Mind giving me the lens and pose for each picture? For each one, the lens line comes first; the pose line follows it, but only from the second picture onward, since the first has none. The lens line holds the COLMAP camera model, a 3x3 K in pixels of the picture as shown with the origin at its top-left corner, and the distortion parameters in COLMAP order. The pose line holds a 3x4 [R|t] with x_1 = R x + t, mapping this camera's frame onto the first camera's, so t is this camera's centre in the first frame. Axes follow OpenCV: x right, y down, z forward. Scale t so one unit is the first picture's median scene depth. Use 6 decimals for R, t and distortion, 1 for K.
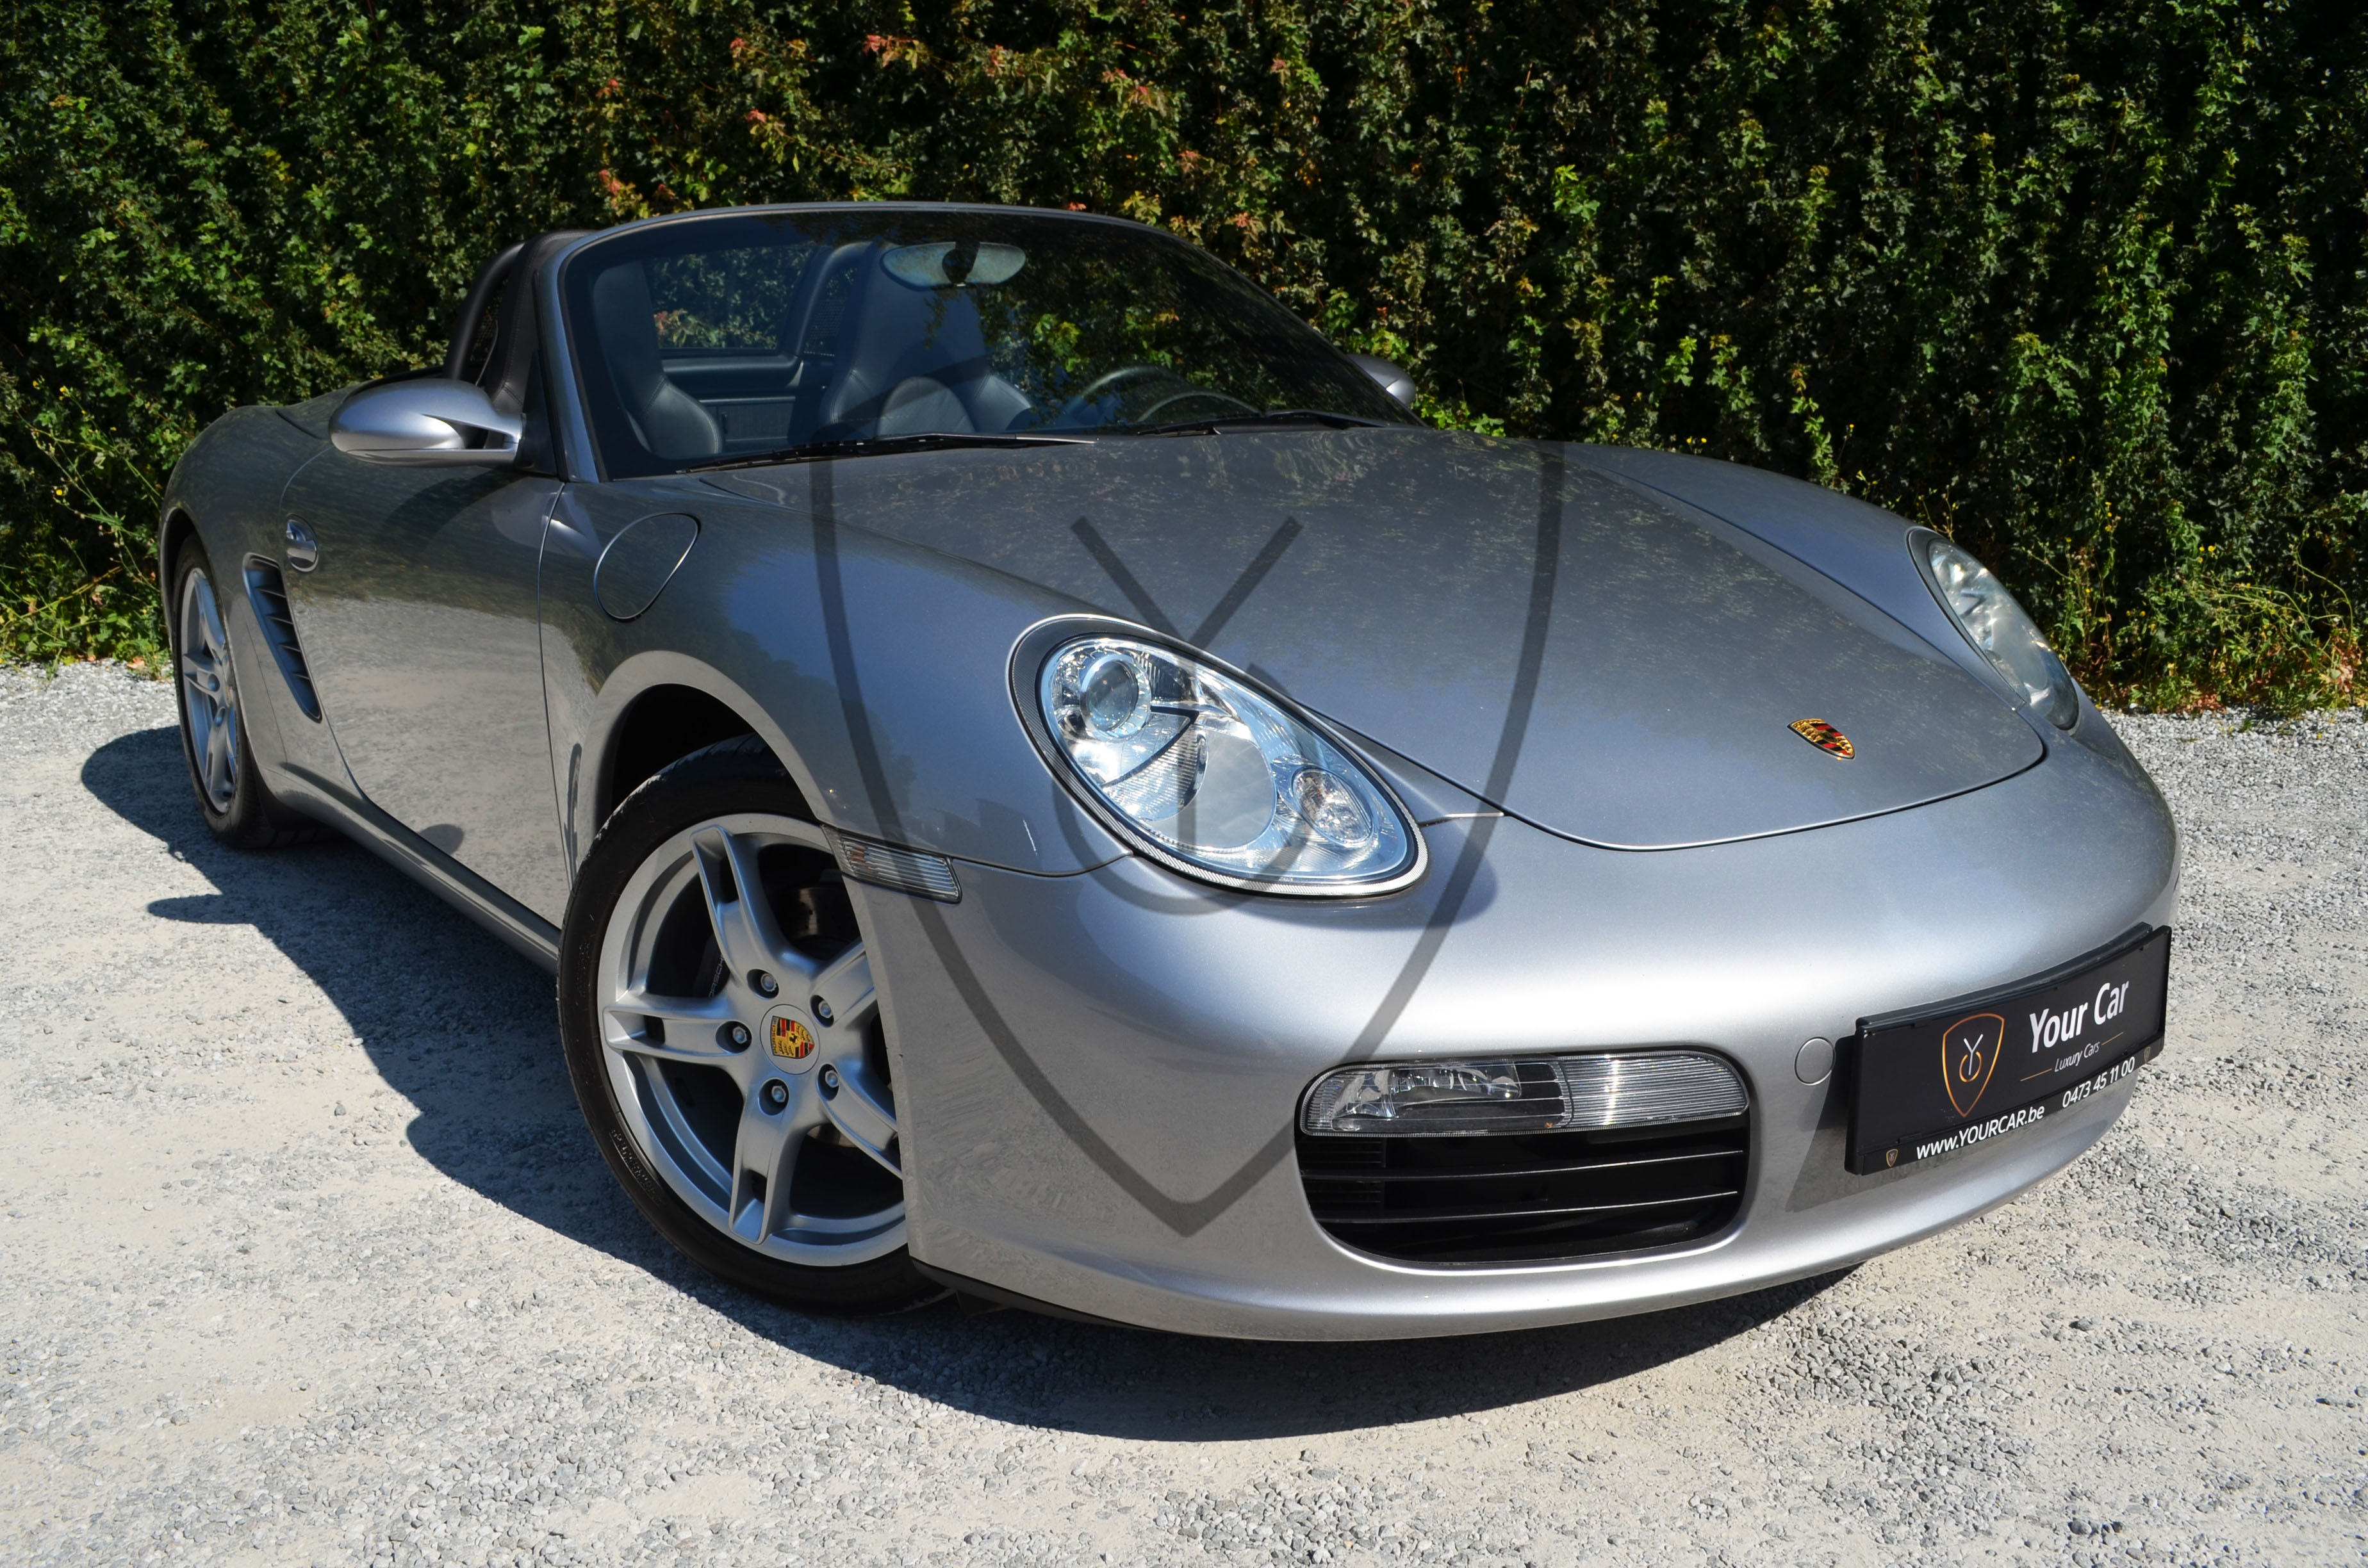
lens RADIAL K [[2055.8, 0, 1140.1], [0, 2055.8, 773.4], [0, 0, 1]] dist [-0.089990, 0.044172]
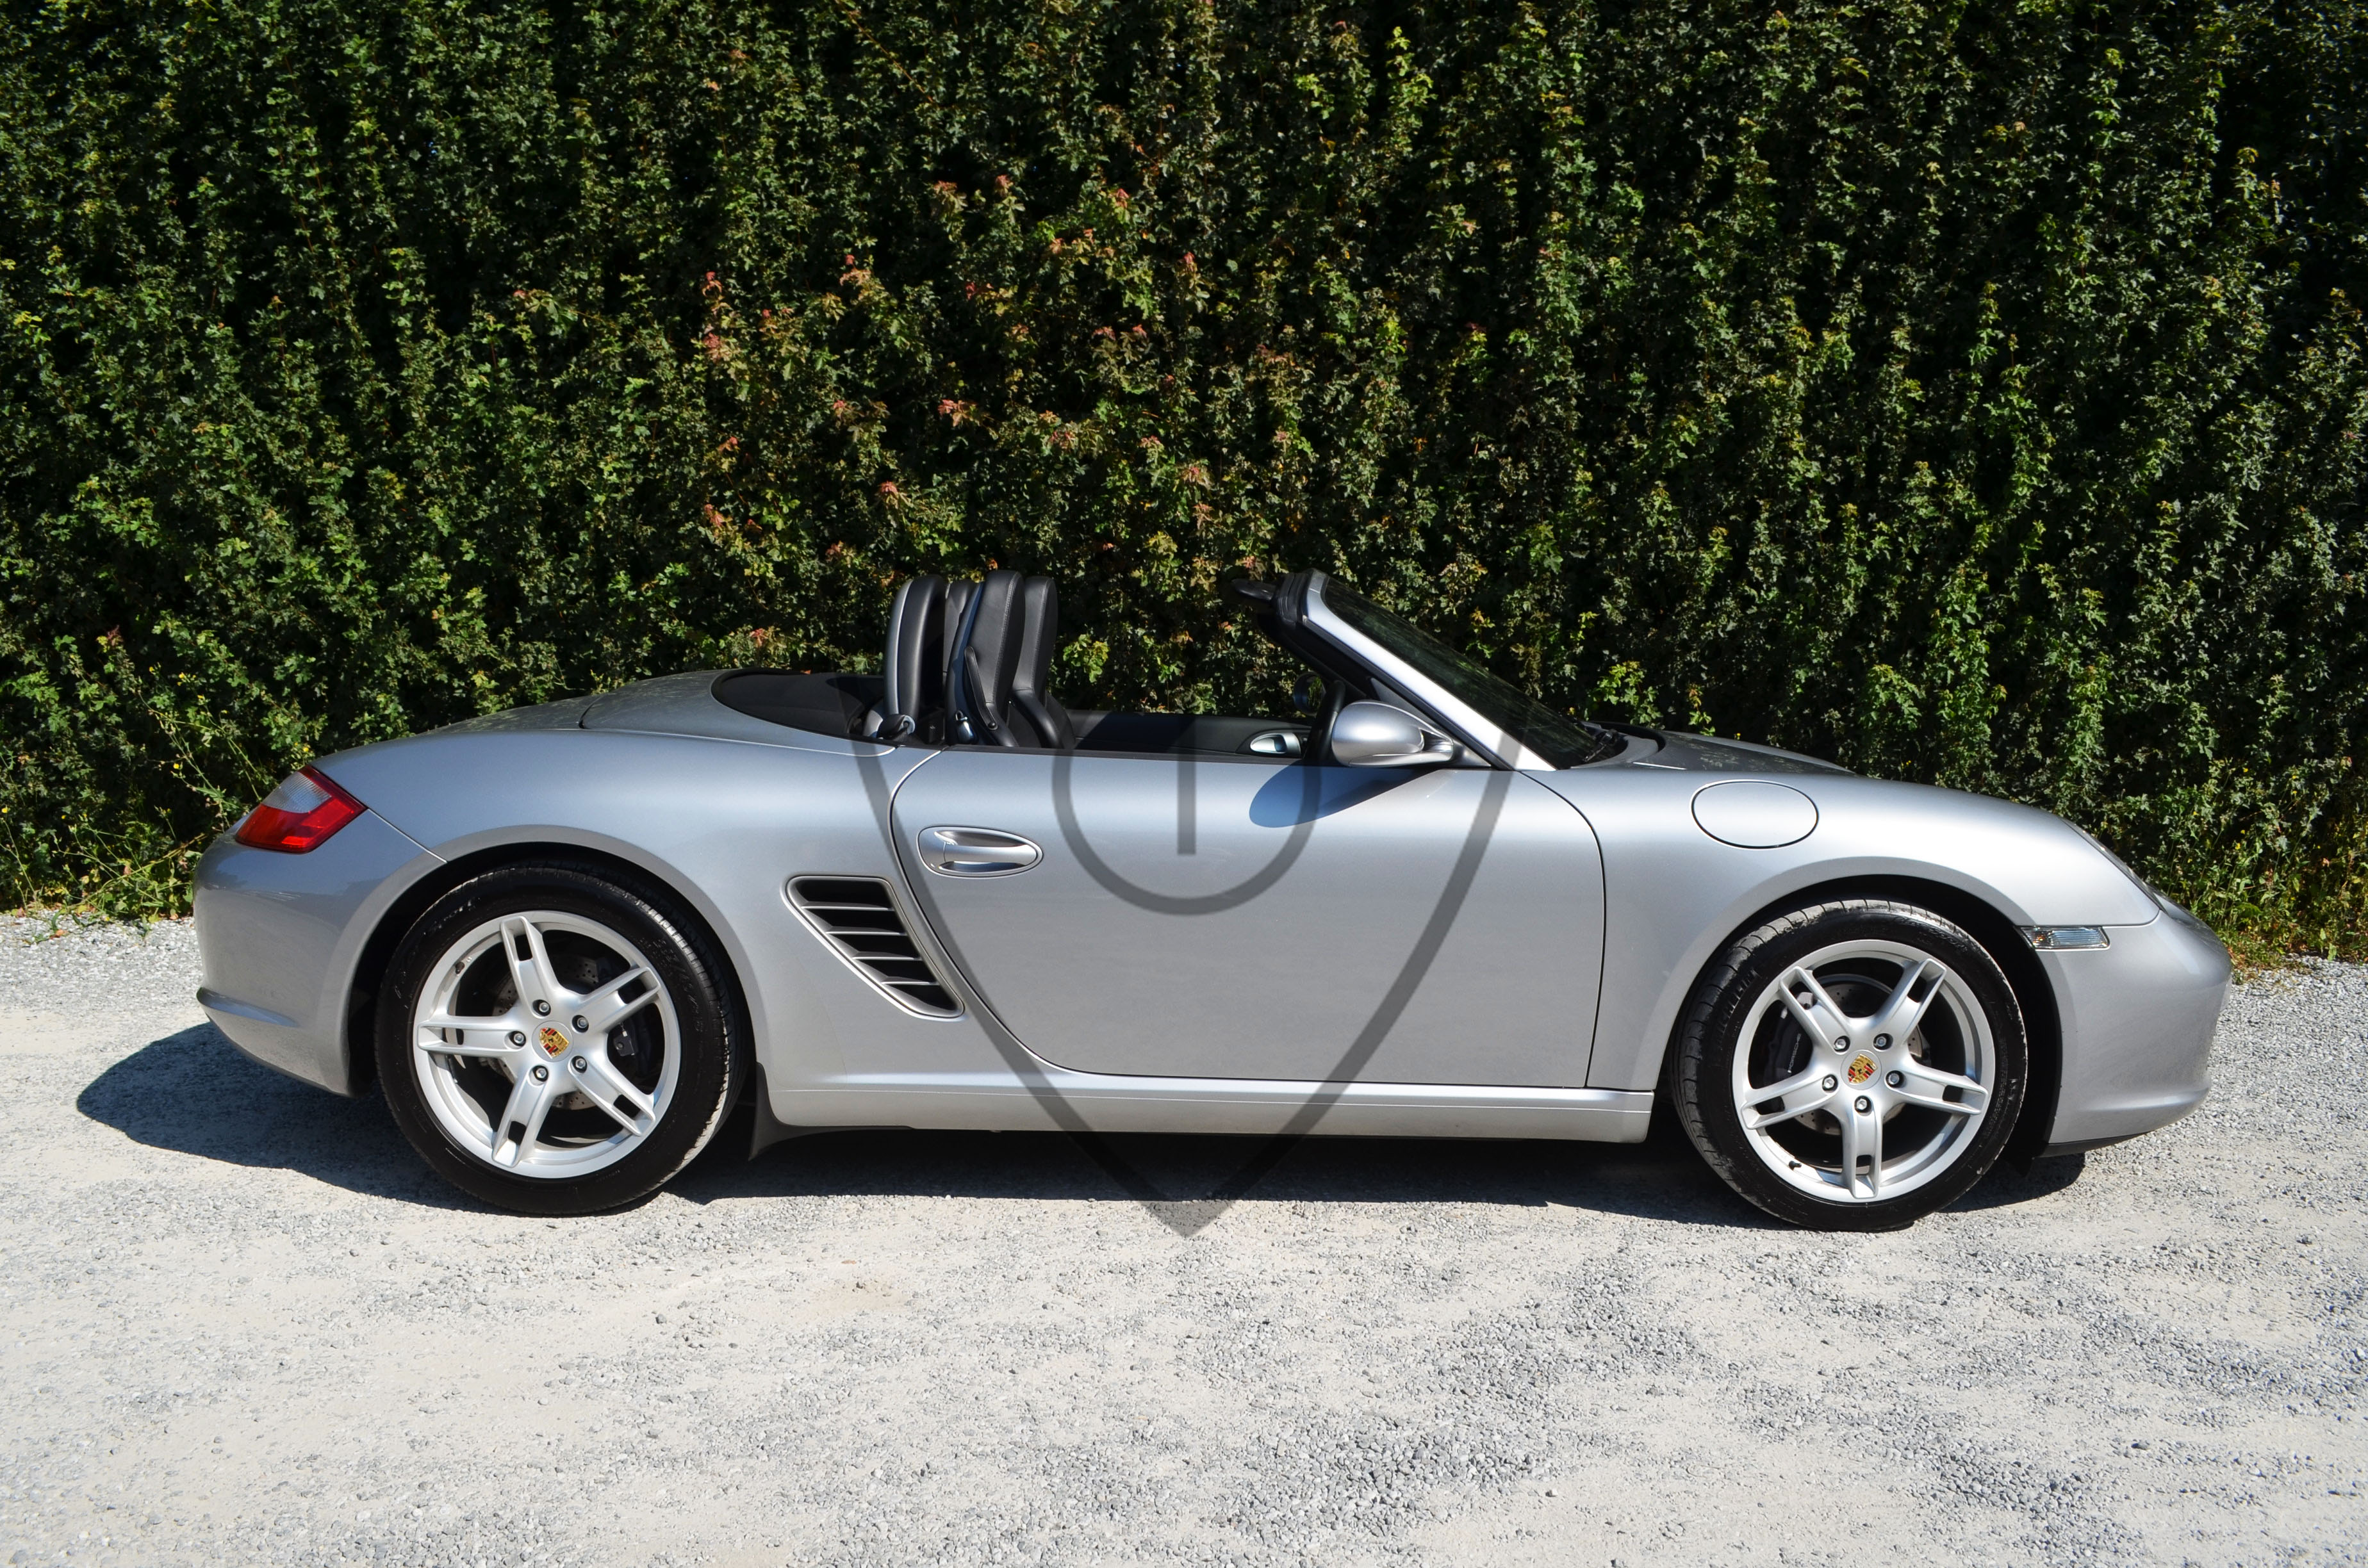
lens RADIAL K [[1857.2, 0, 1178.2], [0, 1857.2, 797.2], [0, 0, 1]] dist [-0.076764, 0.009710]
pose [[0.994479, 0.011105, 0.104351, -0.100239], [0.001663, 0.992592, -0.121484, -0.001099], [-0.104927, 0.120987, 0.987093, -0.050559]]
